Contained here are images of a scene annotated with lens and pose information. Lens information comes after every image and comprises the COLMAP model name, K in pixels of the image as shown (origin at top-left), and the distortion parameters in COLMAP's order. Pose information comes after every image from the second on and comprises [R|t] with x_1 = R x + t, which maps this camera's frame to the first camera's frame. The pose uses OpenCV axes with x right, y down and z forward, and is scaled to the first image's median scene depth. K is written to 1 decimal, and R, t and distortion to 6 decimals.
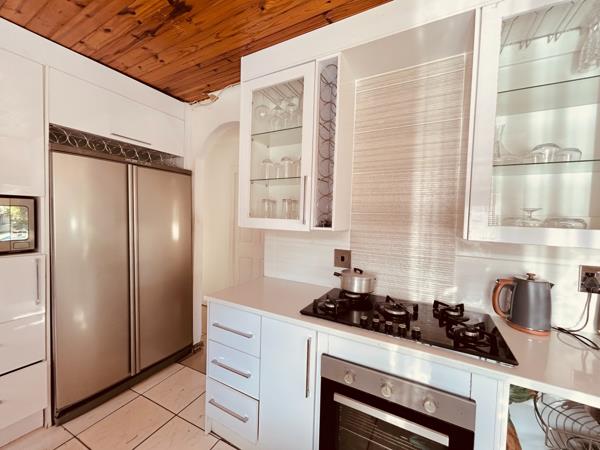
lens RADIAL K [[243.8, 0, 298.7], [0, 243.8, 227.3], [0, 0, 1]] dist [0.000528, 0.000342]
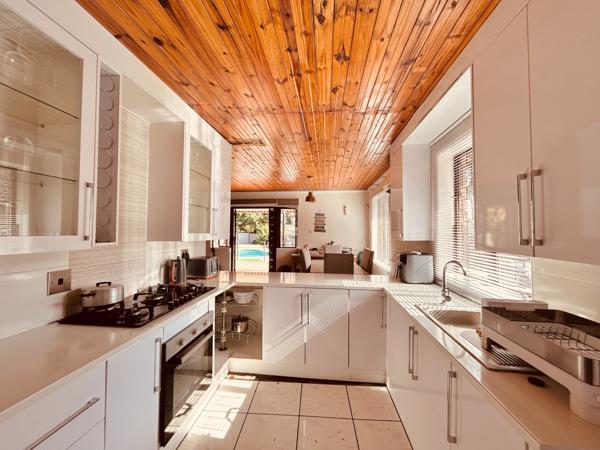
lens RADIAL K [[243.8, 0, 299.4], [0, 243.8, 224.5], [0, 0, 1]] dist [0.000528, 0.000342]
pose [[-0.383267, -0.004650, 0.923626, -1.052253], [0.021163, 0.999681, 0.013815, -0.067589], [-0.923395, 0.024841, -0.383046, 0.688164]]
